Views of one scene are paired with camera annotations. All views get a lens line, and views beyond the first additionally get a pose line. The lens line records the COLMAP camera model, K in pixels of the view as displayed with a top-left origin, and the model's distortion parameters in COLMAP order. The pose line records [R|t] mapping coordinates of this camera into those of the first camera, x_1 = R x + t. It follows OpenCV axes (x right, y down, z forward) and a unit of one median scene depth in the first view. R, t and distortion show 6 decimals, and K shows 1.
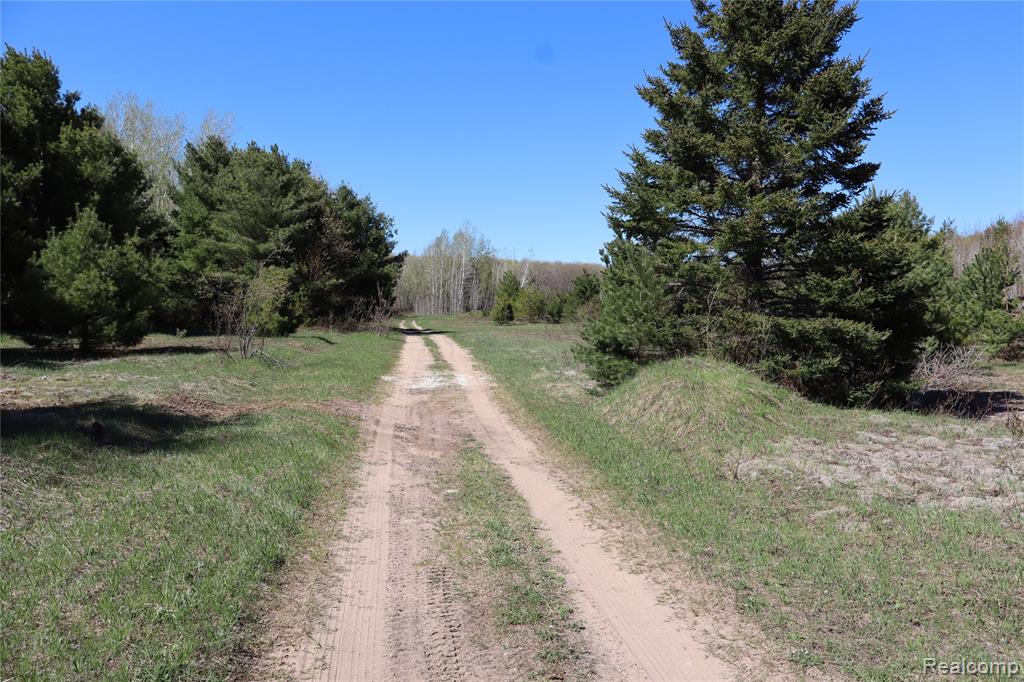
lens RADIAL K [[854.3, 0, 511.8], [0, 854.3, 341.9], [0, 0, 1]] dist [-0.012419, 0.015183]
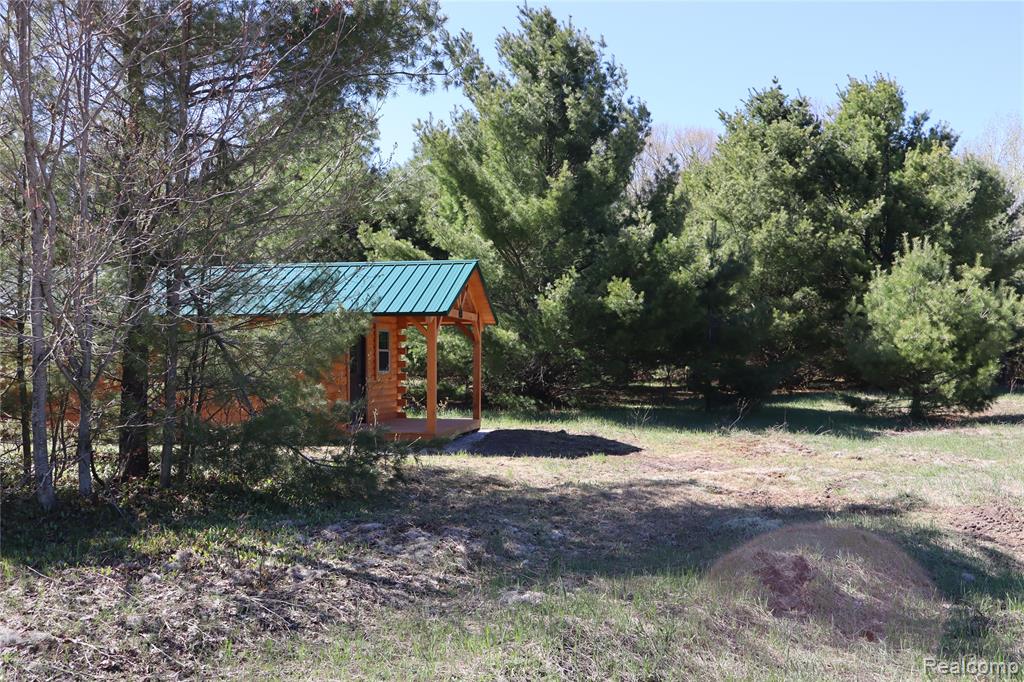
lens RADIAL K [[909.0, 0, 511.0], [0, 909.0, 346.5], [0, 0, 1]] dist [0.008116, -0.002347]
pose [[0.597148, -0.026958, -0.801678, -0.042352], [-0.015482, 0.998862, -0.045121, -0.010311], [0.801982, 0.039356, 0.596051, 0.185818]]
